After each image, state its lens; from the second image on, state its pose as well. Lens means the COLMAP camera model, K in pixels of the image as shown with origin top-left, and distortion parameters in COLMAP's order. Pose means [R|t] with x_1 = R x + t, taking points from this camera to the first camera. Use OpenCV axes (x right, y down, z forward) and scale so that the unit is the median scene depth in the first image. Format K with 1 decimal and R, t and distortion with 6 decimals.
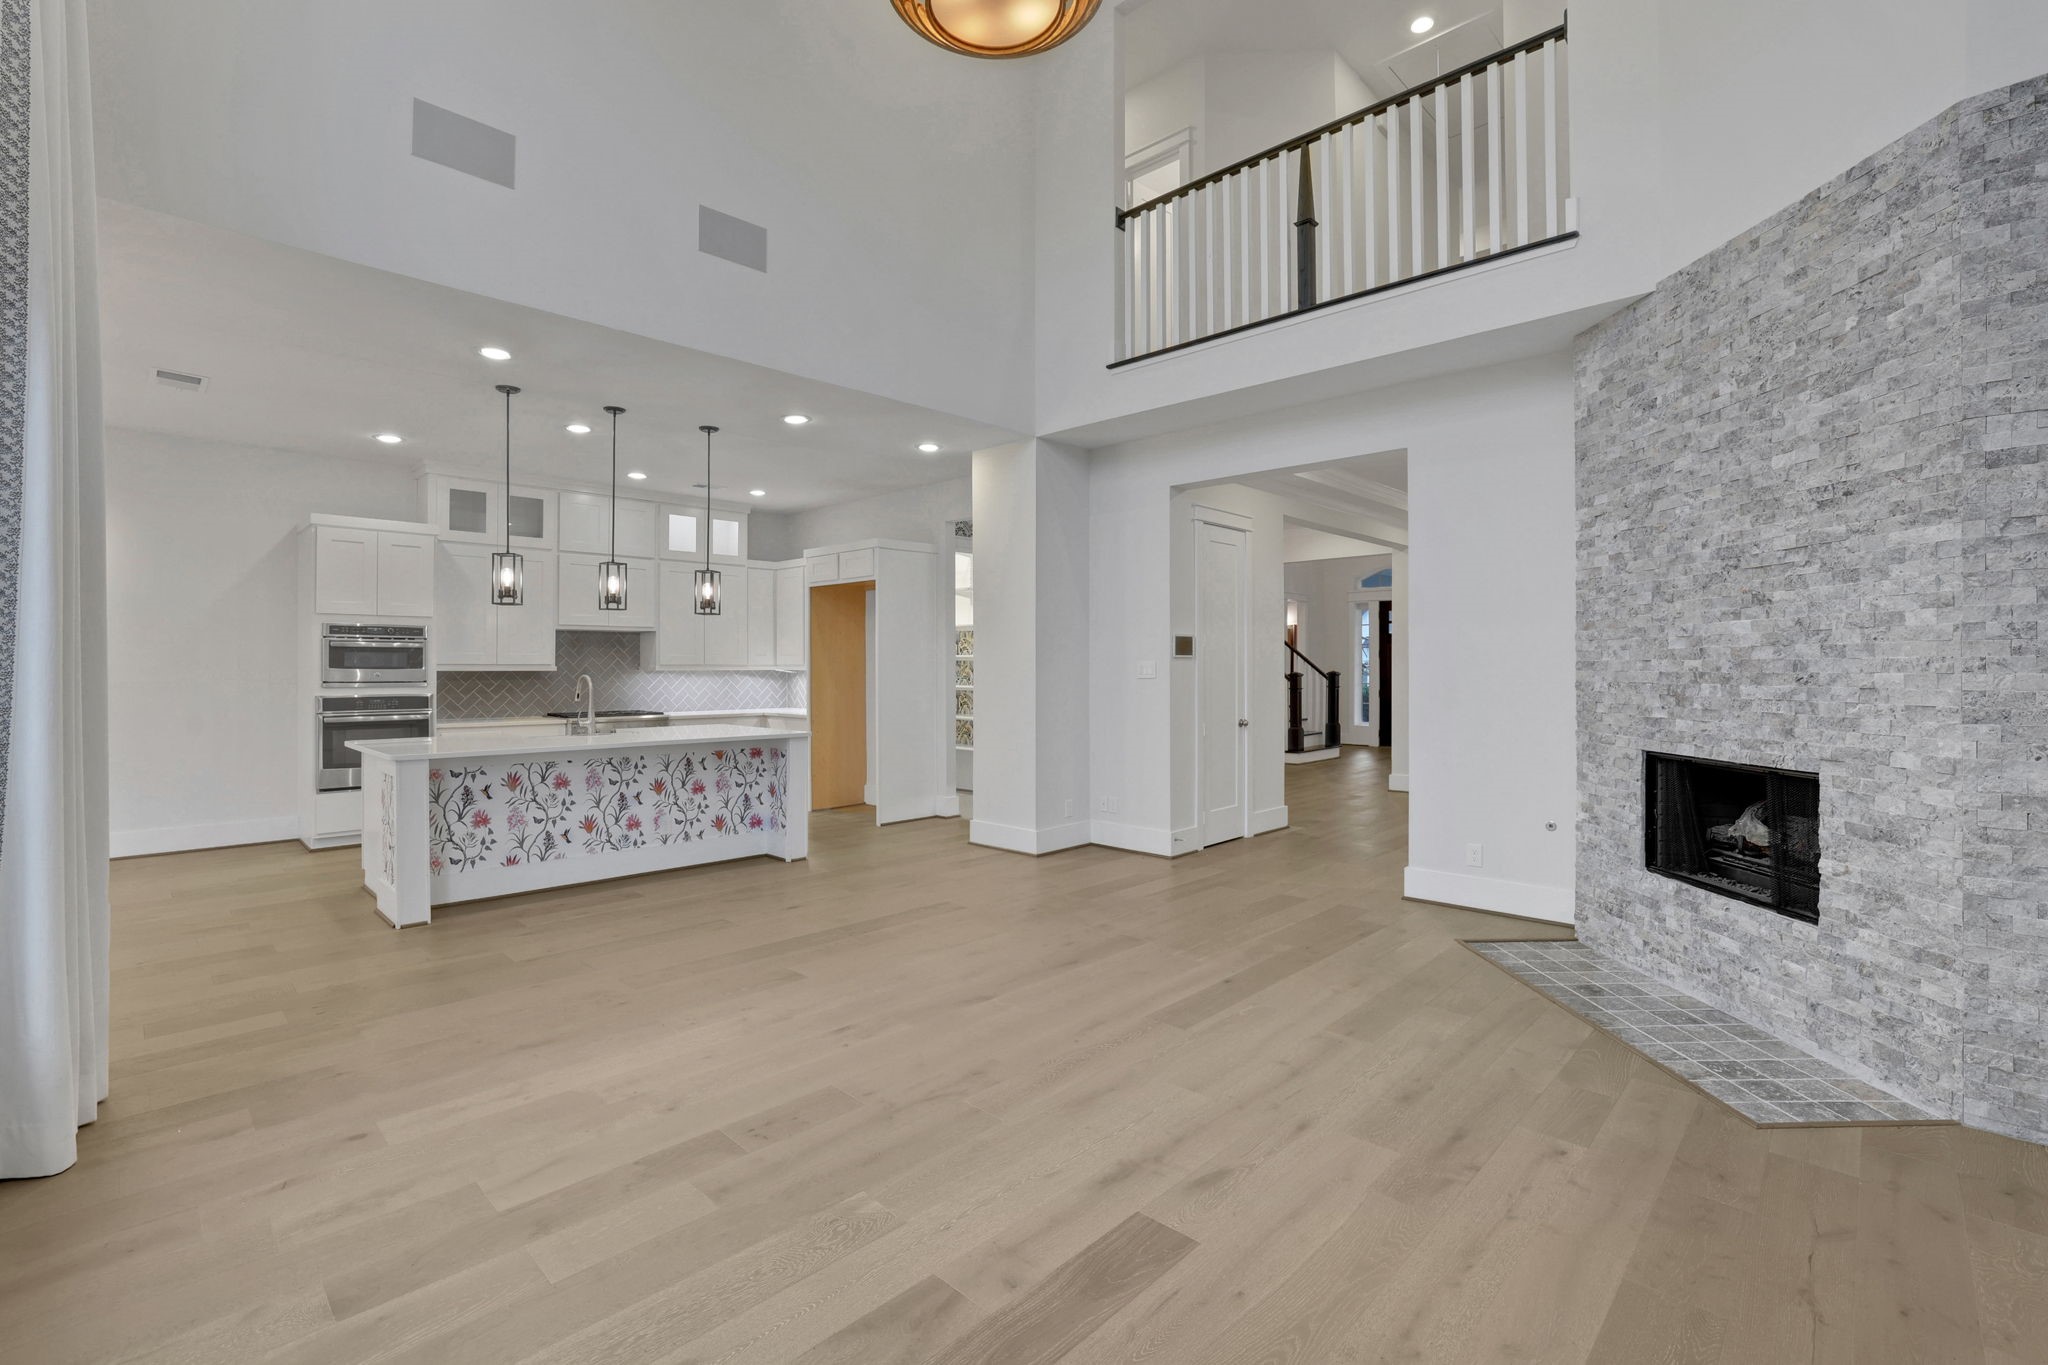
lens RADIAL K [[901.3, 0, 1035.4], [0, 901.3, 663.4], [0, 0, 1]] dist [-0.045509, 0.016891]
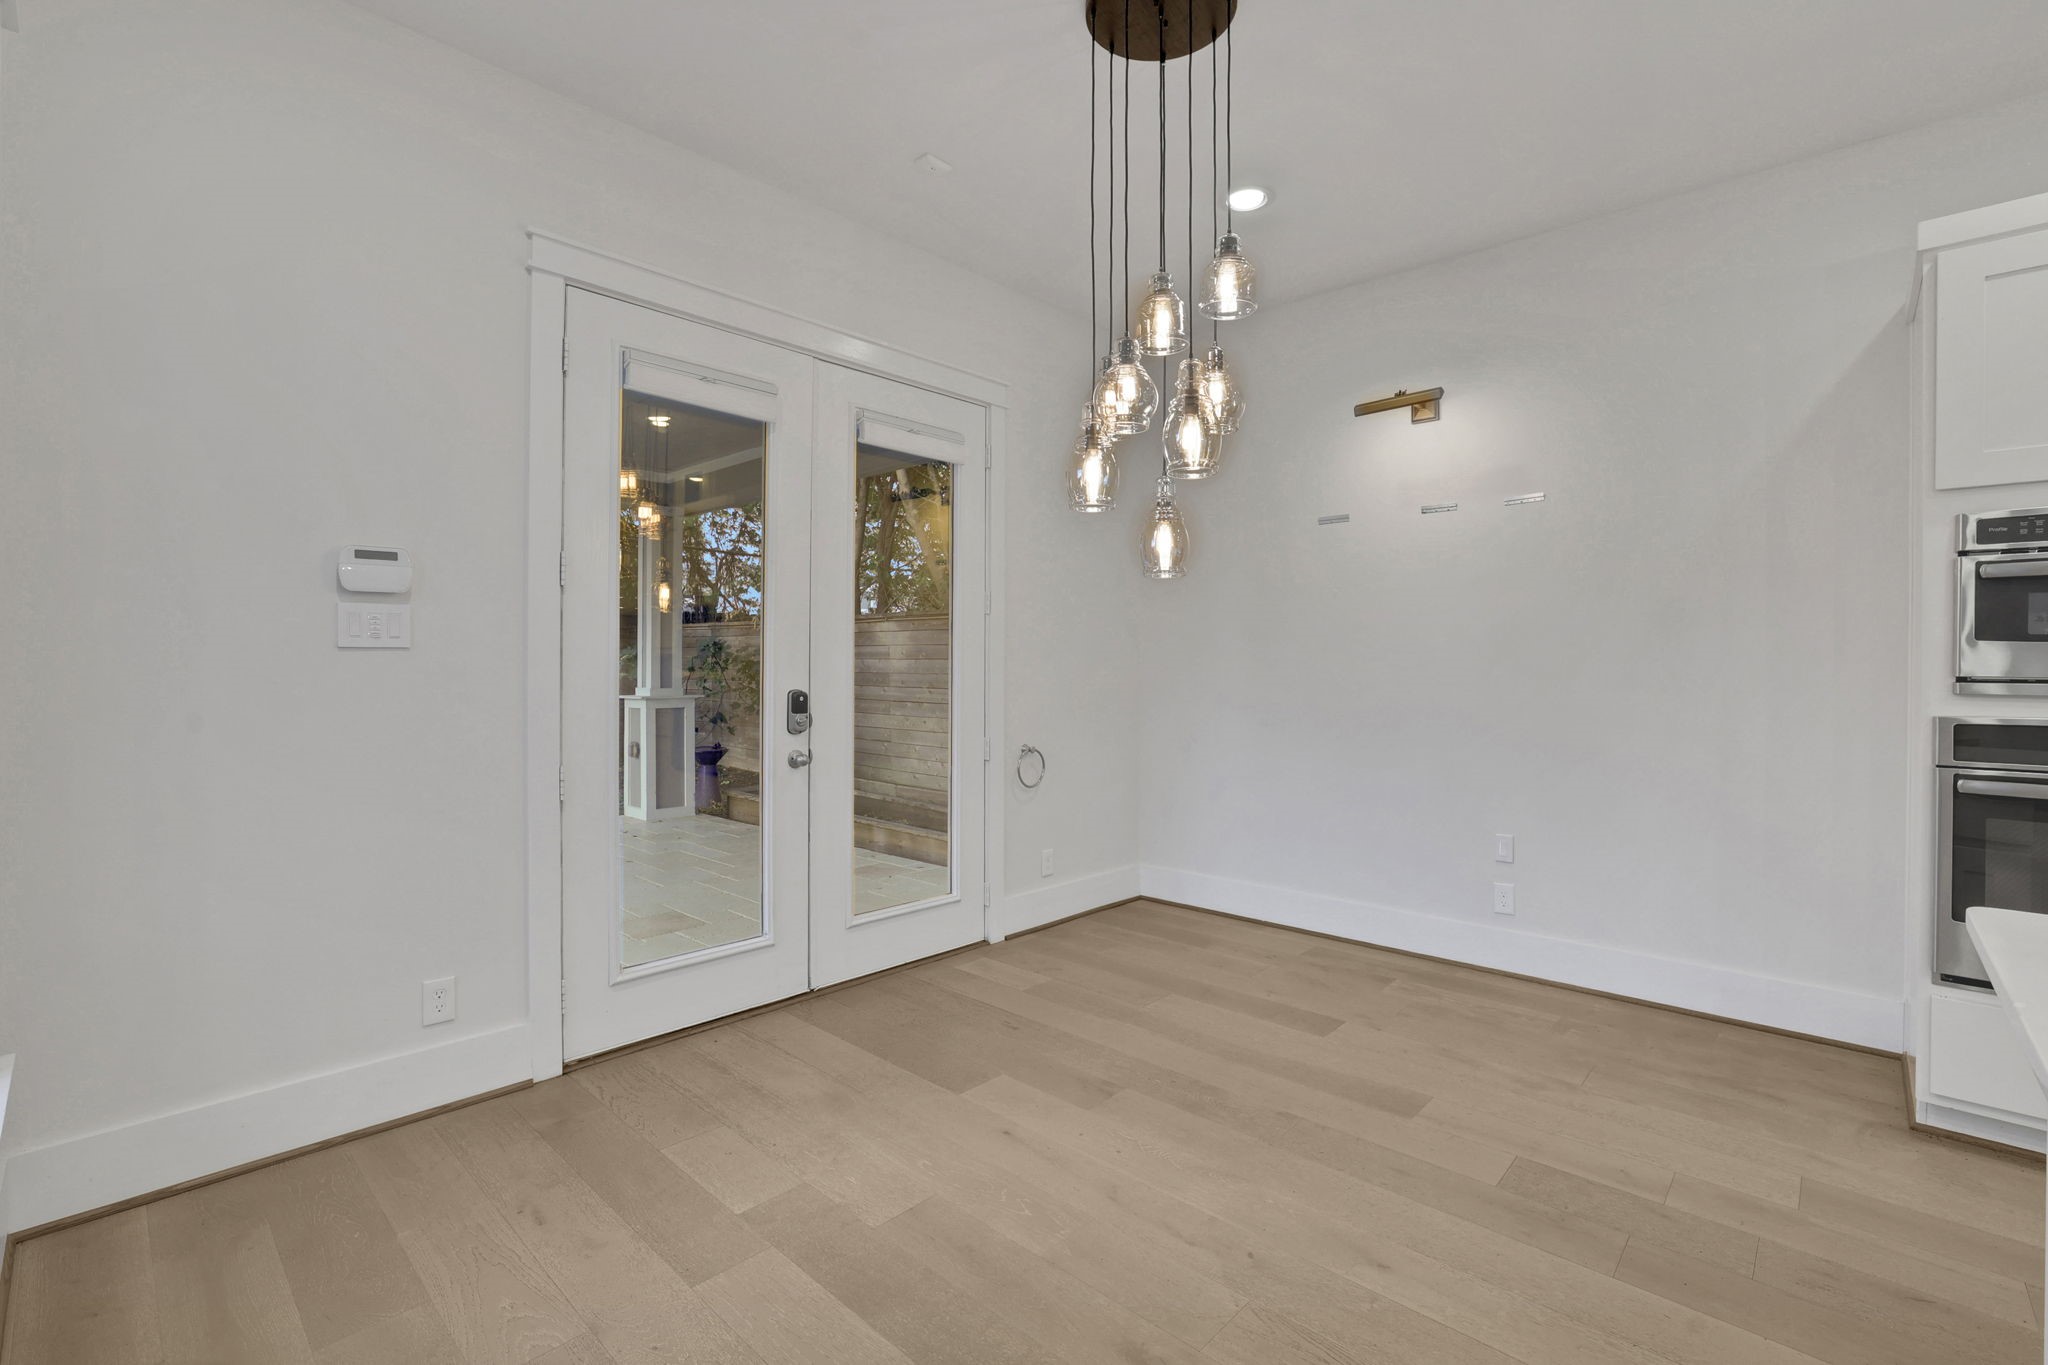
lens RADIAL K [[901.3, 0, 1027.9], [0, 901.3, 665.5], [0, 0, 1]] dist [-0.045509, 0.016891]
pose [[0.014188, -0.000673, -0.999899, -0.702068], [-0.003512, 0.999994, -0.000723, 0.026158], [0.999893, 0.003522, 0.014186, 0.945065]]
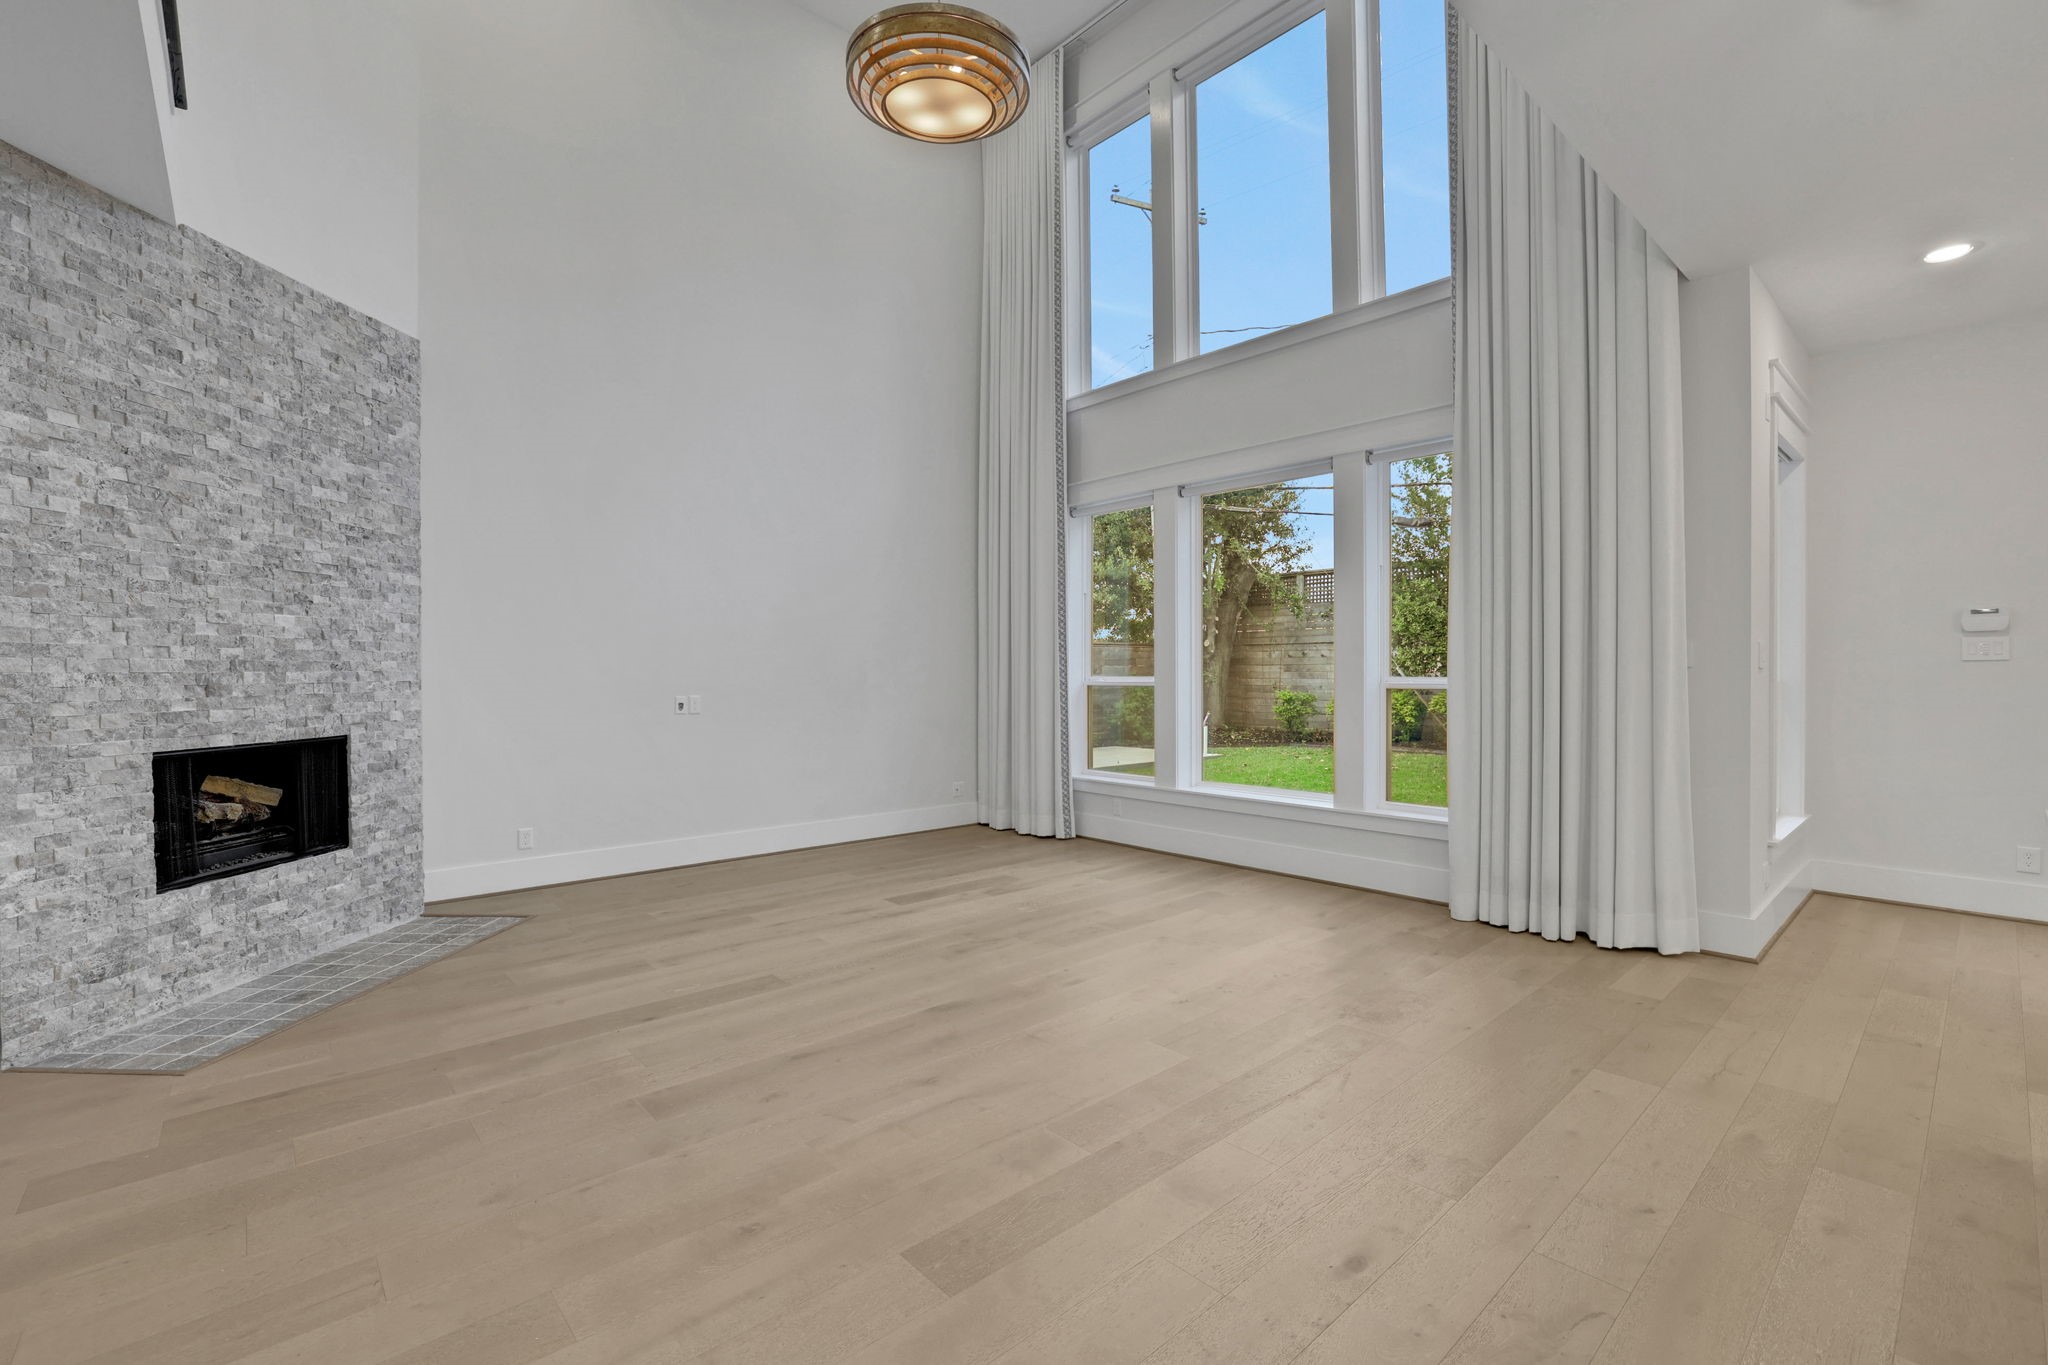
lens RADIAL K [[901.3, 0, 1030.6], [0, 901.3, 676.4], [0, 0, 1]] dist [-0.045509, 0.016891]
pose [[-0.997111, 0.004650, 0.075812, -0.197932], [0.005028, 0.999976, 0.004784, 0.024272], [-0.075788, 0.005151, -0.997111, 1.682380]]
